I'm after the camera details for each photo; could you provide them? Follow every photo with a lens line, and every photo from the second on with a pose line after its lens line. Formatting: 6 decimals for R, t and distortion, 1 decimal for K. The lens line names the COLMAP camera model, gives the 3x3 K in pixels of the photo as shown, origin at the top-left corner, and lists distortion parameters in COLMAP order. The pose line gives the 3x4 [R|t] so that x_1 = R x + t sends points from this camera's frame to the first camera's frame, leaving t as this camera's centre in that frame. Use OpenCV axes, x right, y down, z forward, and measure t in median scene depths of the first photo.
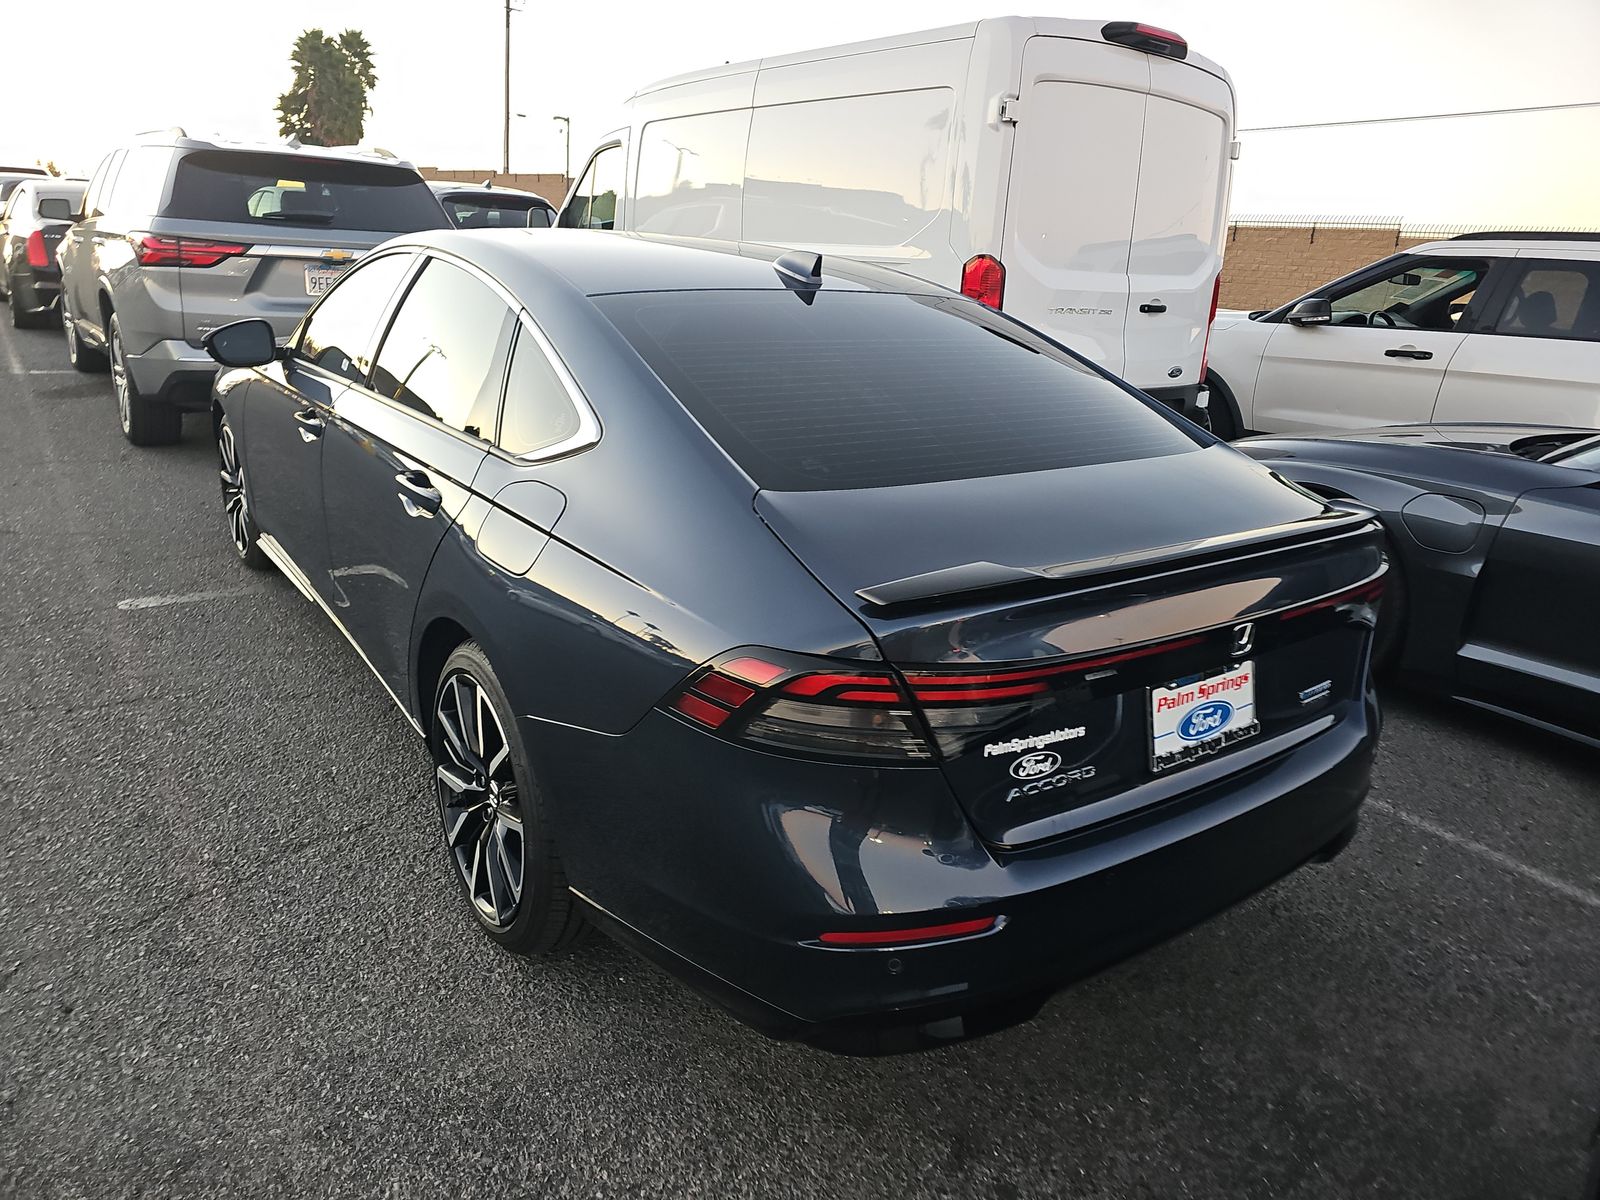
lens RADIAL K [[1093.7, 0, 802.2], [0, 1093.7, 575.4], [0, 0, 1]] dist [0.044934, -0.044396]
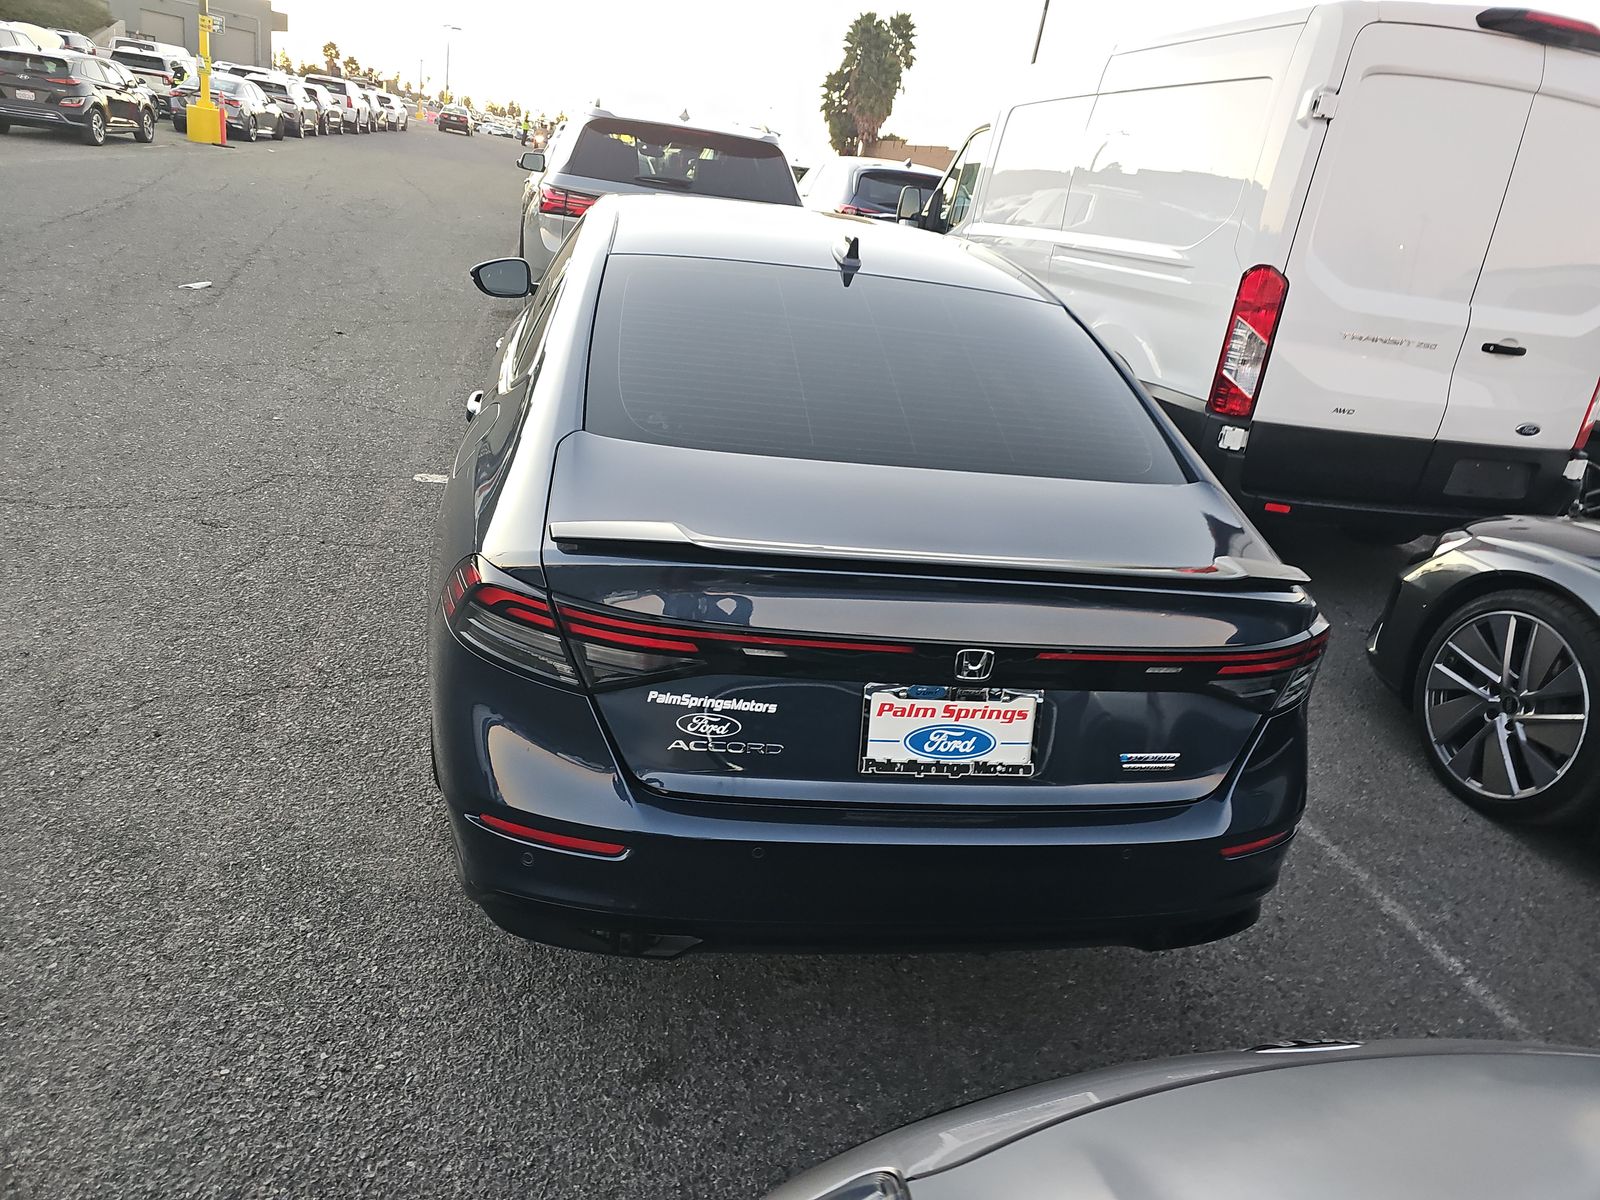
lens RADIAL K [[1110.7, 0, 848.1], [0, 1110.7, 583.1], [0, 0, 1]] dist [0.070389, -0.081333]
pose [[0.893052, 0.205315, -0.400381, 0.507101], [-0.200599, 0.978175, 0.054171, -0.031568], [0.402764, 0.031939, 0.914746, 0.048387]]
